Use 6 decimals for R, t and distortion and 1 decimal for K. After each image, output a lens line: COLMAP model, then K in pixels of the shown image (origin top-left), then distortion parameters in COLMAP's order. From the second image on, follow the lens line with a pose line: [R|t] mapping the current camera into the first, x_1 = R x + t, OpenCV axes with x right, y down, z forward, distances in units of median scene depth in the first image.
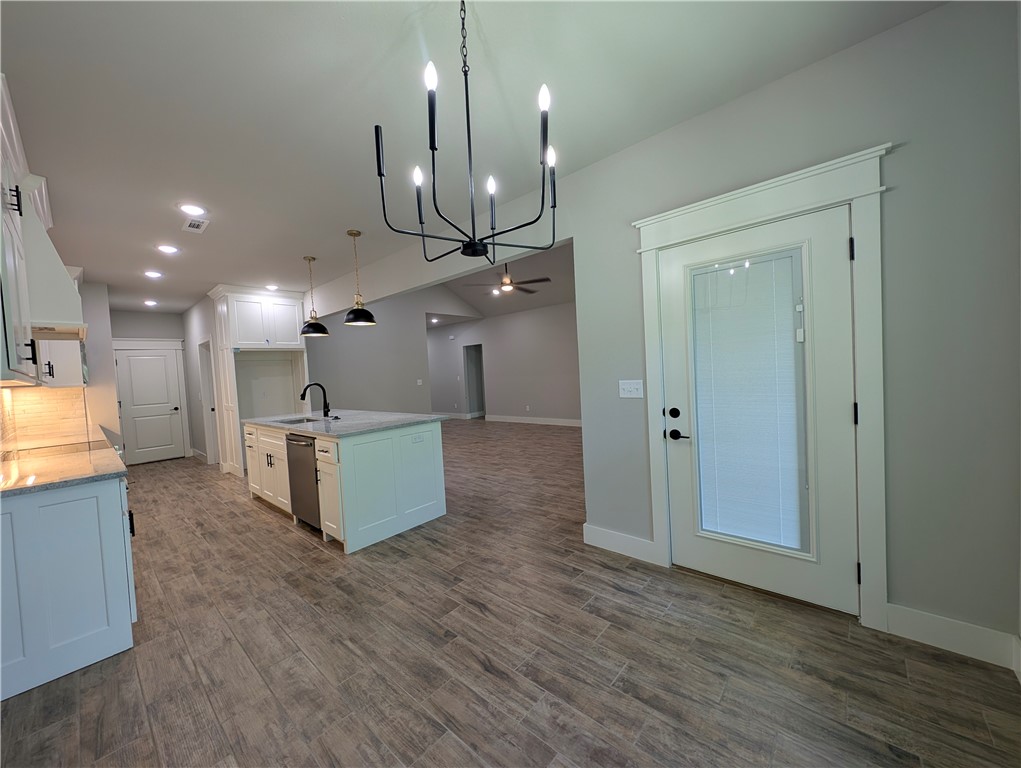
lens RADIAL K [[386.1, 0, 504.3], [0, 386.1, 381.9], [0, 0, 1]] dist [0.010224, -0.000359]
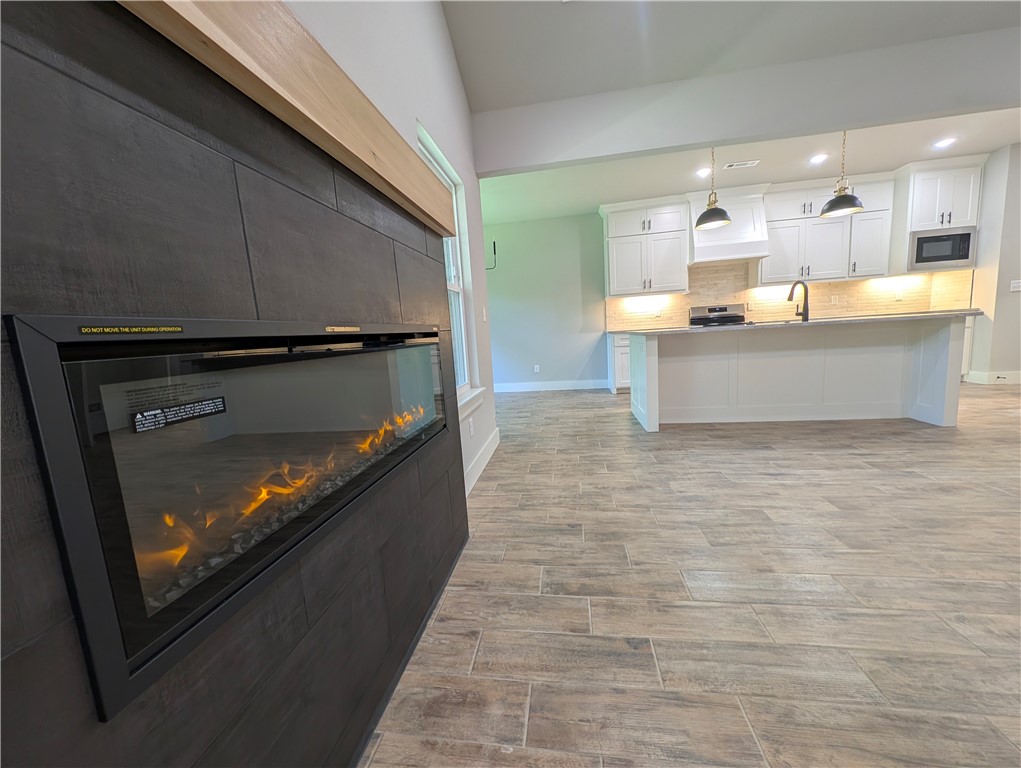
lens RADIAL K [[386.1, 0, 509.2], [0, 386.1, 385.7], [0, 0, 1]] dist [0.010224, -0.000359]
pose [[-0.825765, 0.185774, -0.532541, 0.897441], [0.095208, 0.976561, 0.193038, 0.007833], [0.555920, 0.108702, -0.824098, 2.252085]]
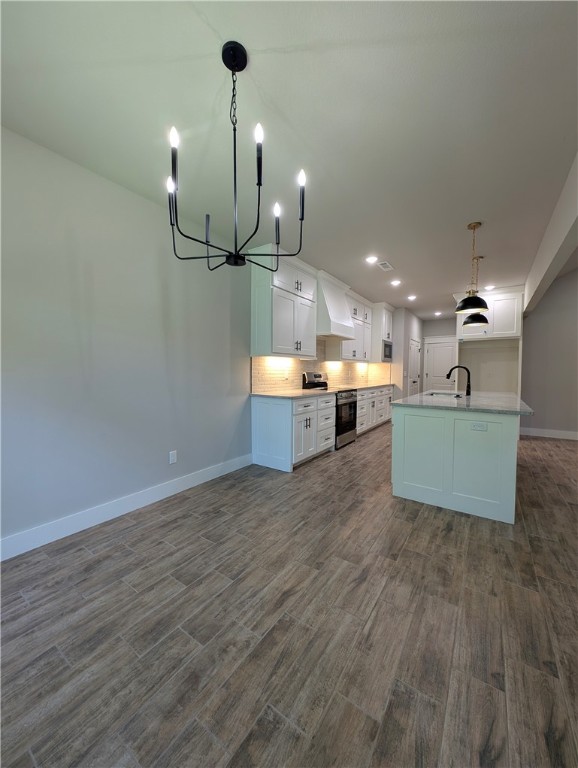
lens RADIAL K [[290.4, 0, 290.5], [0, 290.4, 382.7], [0, 0, 1]] dist [0.010224, -0.000359]
pose [[0.145158, 0.102369, -0.984098, 0.539173], [-0.048015, 0.994190, 0.096337, -0.011532], [0.988243, 0.033267, 0.149230, 0.573829]]
